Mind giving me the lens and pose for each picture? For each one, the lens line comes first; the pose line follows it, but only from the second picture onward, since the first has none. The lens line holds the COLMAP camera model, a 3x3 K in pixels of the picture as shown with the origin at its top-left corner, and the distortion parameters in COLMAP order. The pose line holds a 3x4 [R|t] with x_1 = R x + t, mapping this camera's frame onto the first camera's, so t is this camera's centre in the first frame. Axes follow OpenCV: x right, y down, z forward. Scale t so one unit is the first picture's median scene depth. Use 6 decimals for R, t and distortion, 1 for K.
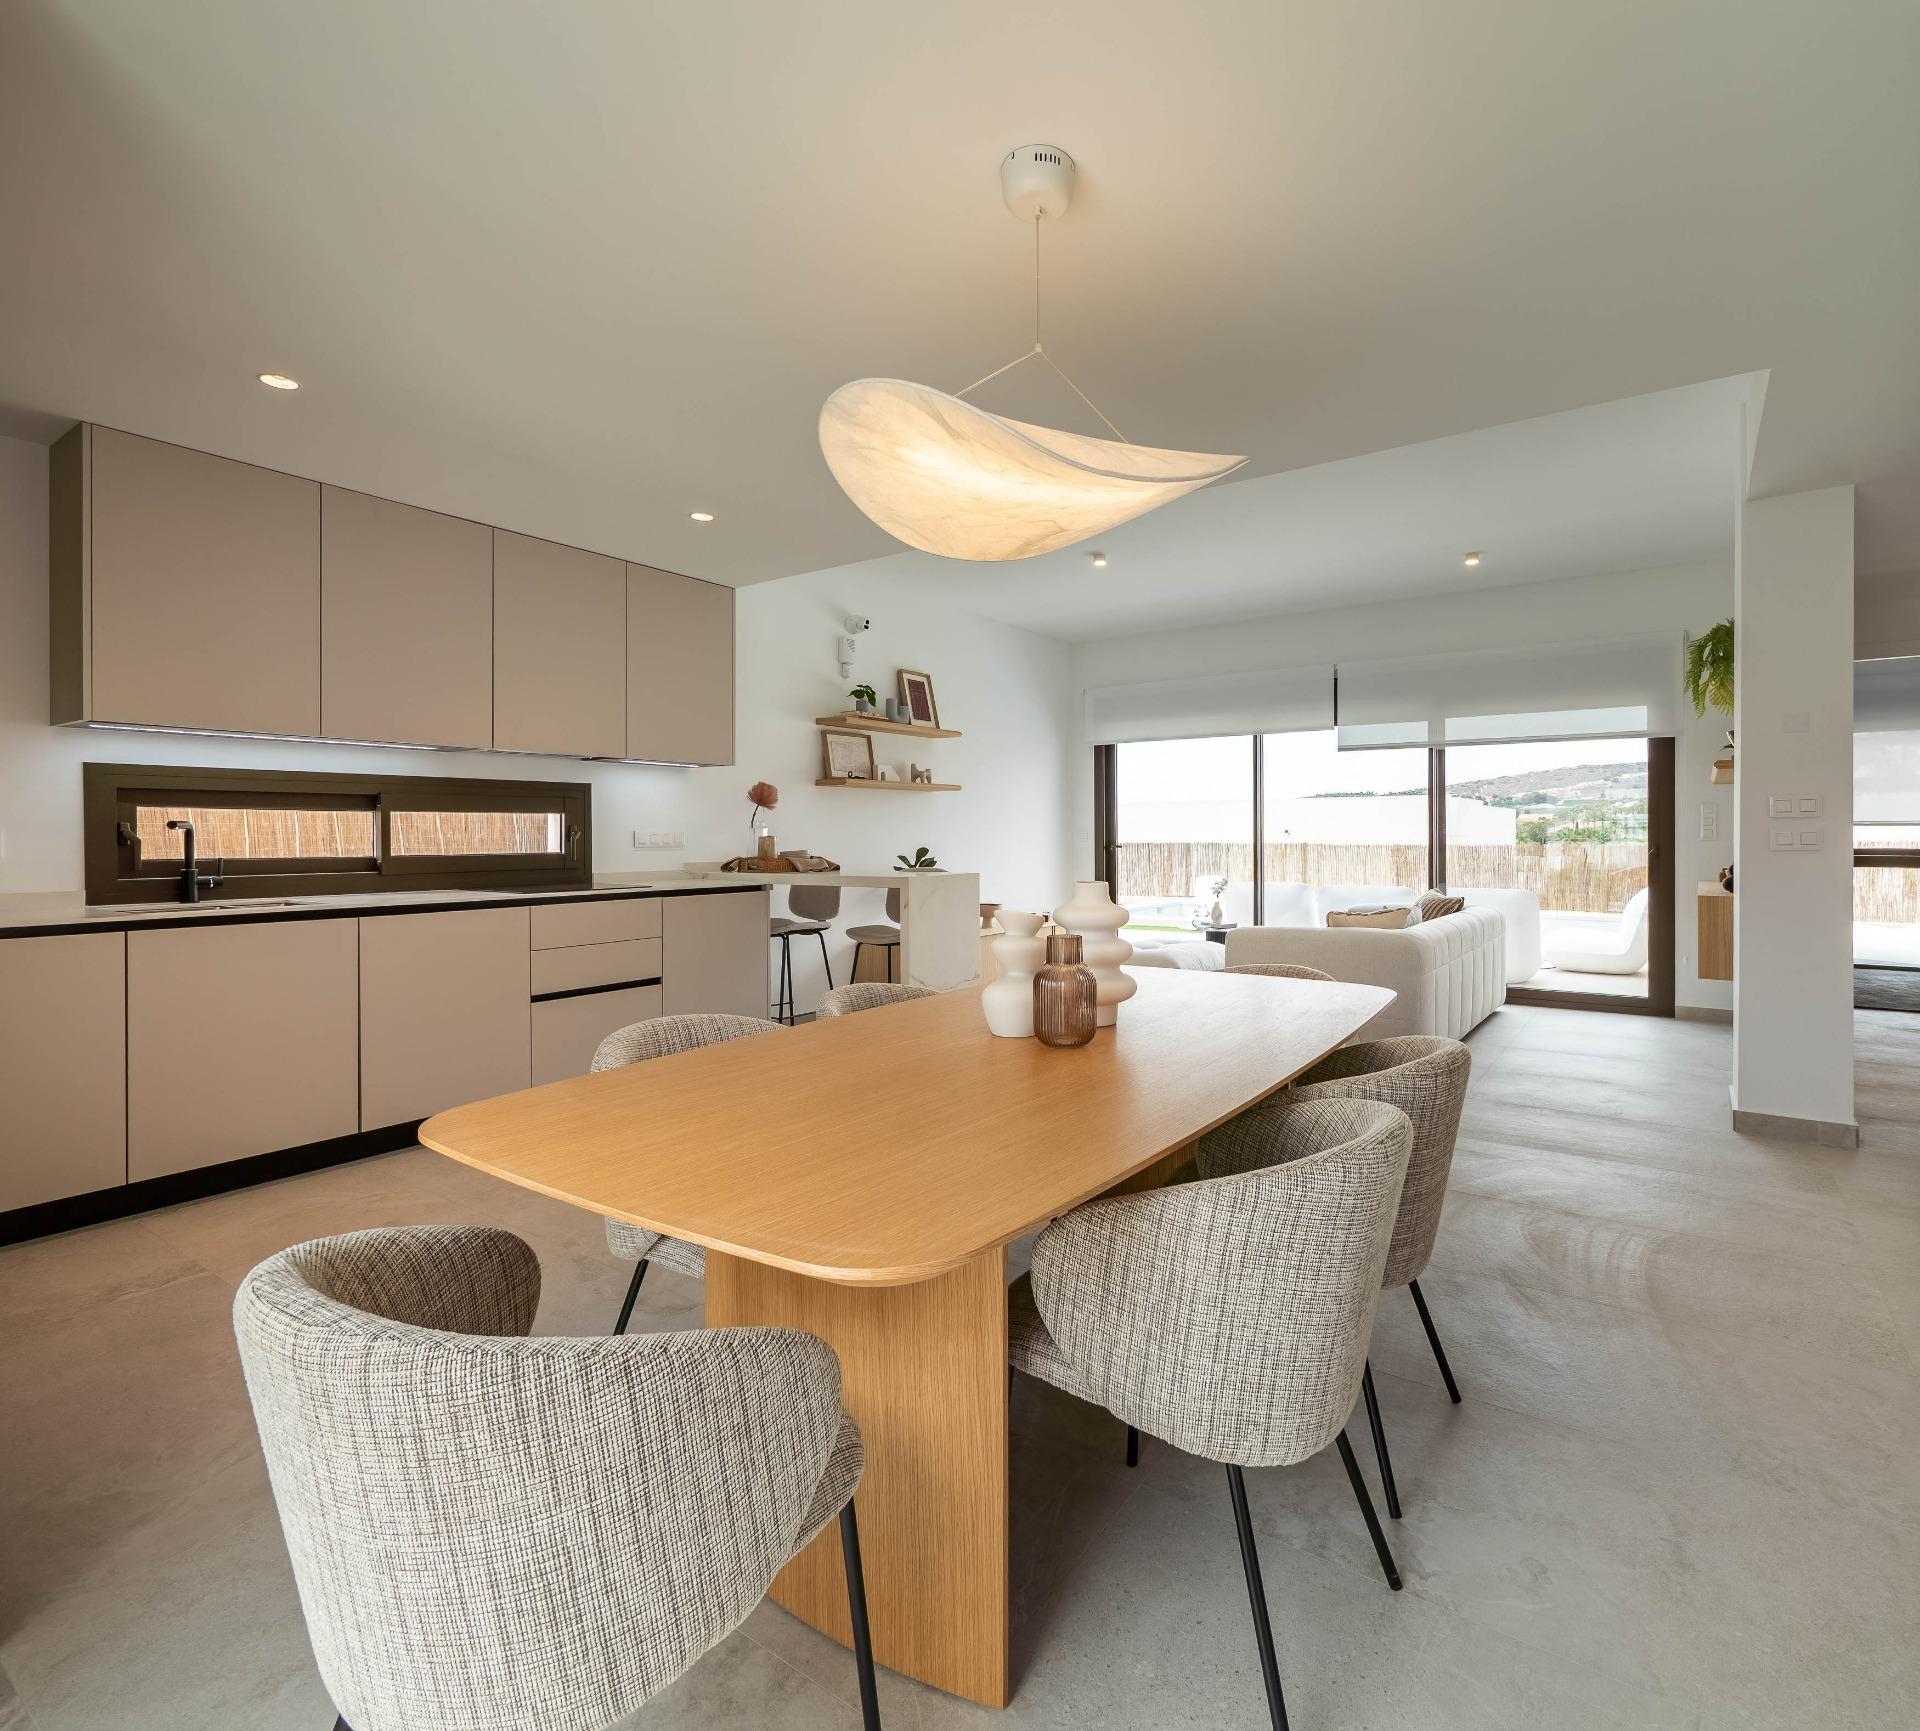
lens RADIAL K [[988.2, 0, 1043.2], [0, 988.2, 837.6], [0, 0, 1]] dist [0.001111, 0.000367]
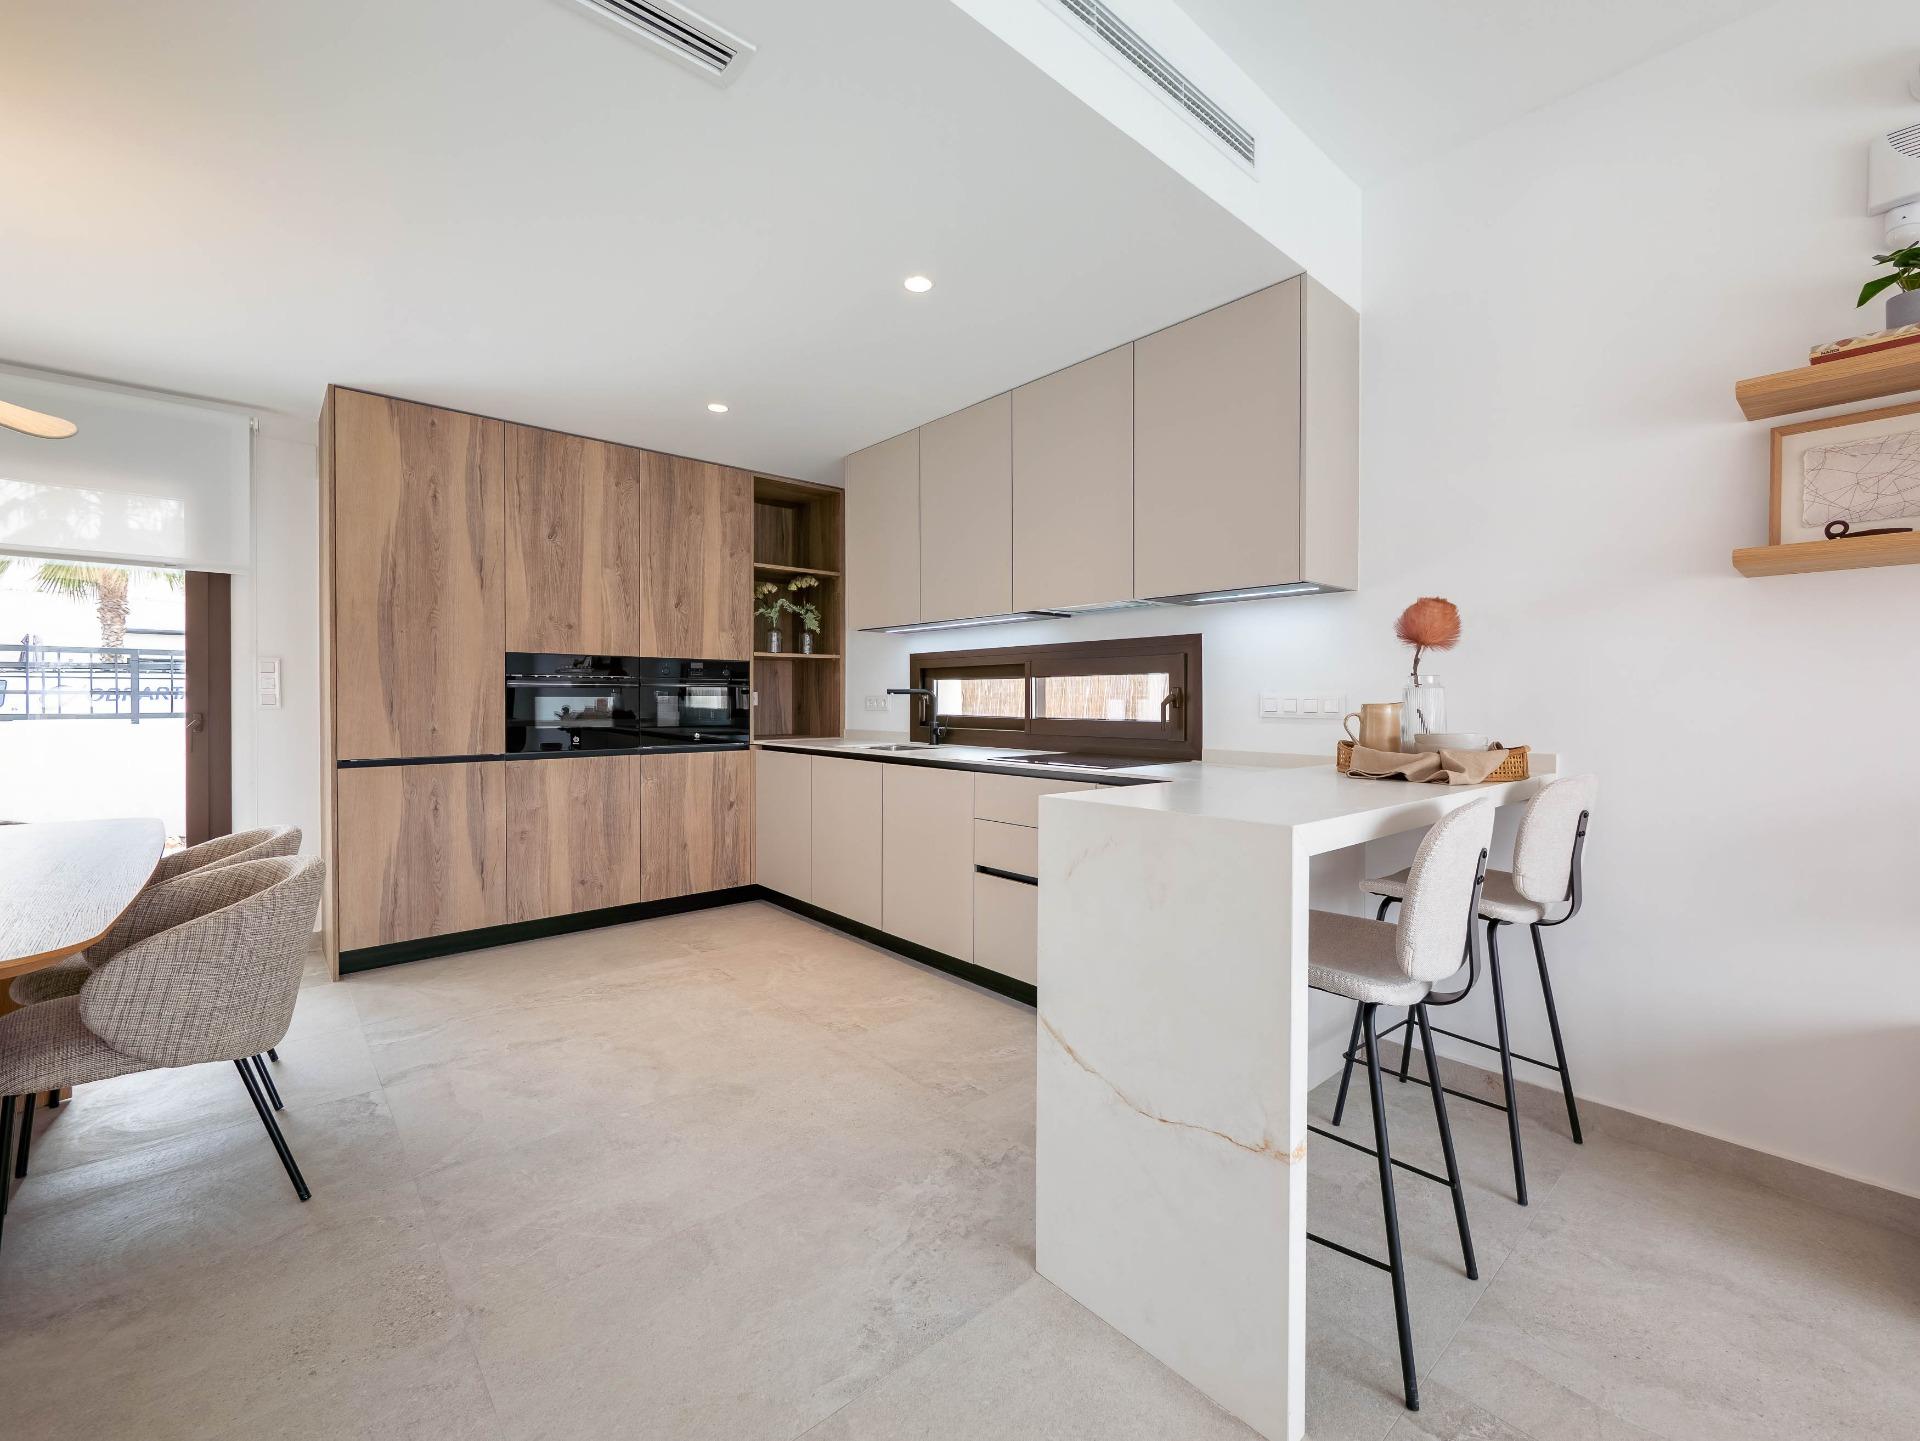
lens RADIAL K [[812.3, 0, 968.6], [0, 812.3, 706.7], [0, 0, 1]] dist [-0.002071, 0.000453]
pose [[-0.262161, 0.010491, -0.964967, 0.168745], [-0.005816, 0.999906, 0.012451, -0.003190], [0.965007, 0.008876, -0.262075, 0.805424]]
